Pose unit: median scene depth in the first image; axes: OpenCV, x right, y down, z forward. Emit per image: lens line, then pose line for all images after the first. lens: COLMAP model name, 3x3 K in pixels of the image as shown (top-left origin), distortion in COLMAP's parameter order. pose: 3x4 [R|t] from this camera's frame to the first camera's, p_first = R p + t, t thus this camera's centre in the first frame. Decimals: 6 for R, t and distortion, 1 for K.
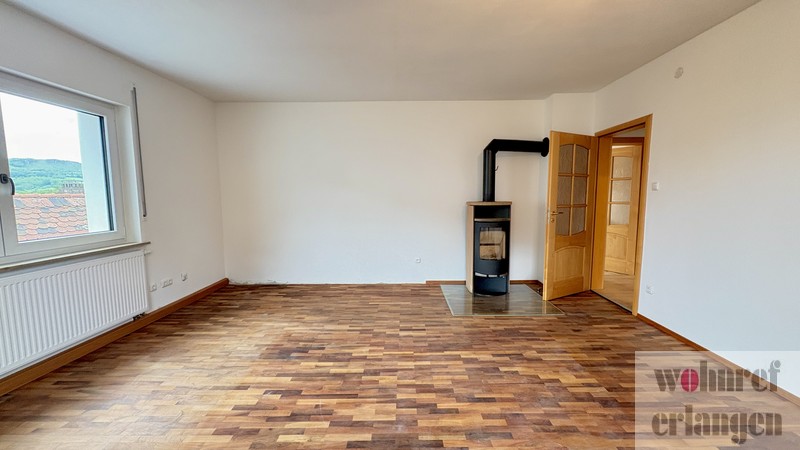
lens RADIAL K [[318.7, 0, 398.2], [0, 318.7, 224.5], [0, 0, 1]] dist [0.000998, 0.000504]
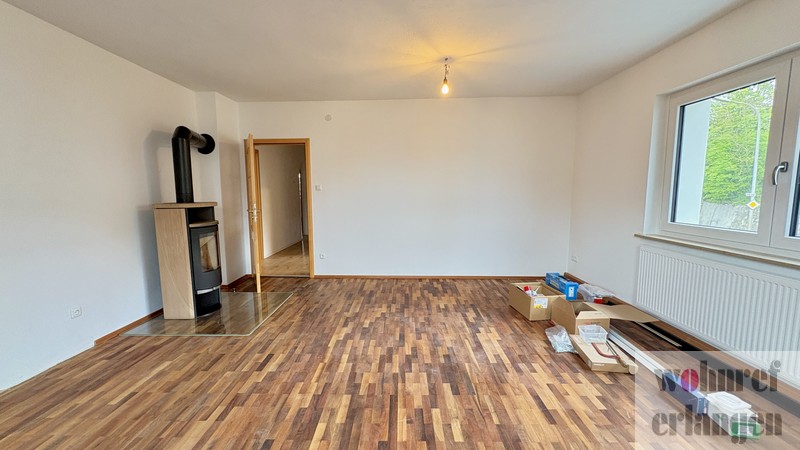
lens RADIAL K [[318.7, 0, 399.4], [0, 318.7, 225.6], [0, 0, 1]] dist [0.000998, 0.000504]
pose [[0.003936, -0.102824, 0.994692, -0.716424], [0.099856, 0.989768, 0.101920, -0.058782], [-0.994994, 0.098925, 0.014163, 0.615781]]
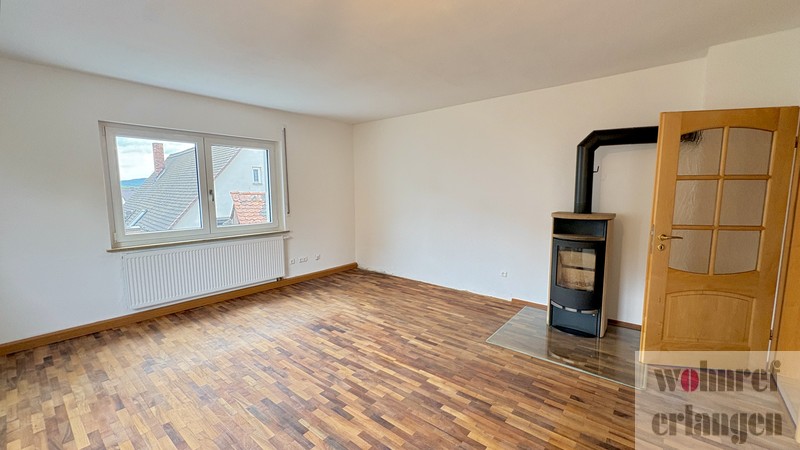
lens RADIAL K [[318.7, 0, 398.4], [0, 318.7, 226.1], [0, 0, 1]] dist [0.000998, 0.000504]
pose [[0.776153, 0.073095, -0.626293, 0.574080], [-0.057979, 0.997323, 0.044546, -0.067474], [0.627873, 0.001737, 0.778314, 0.169753]]
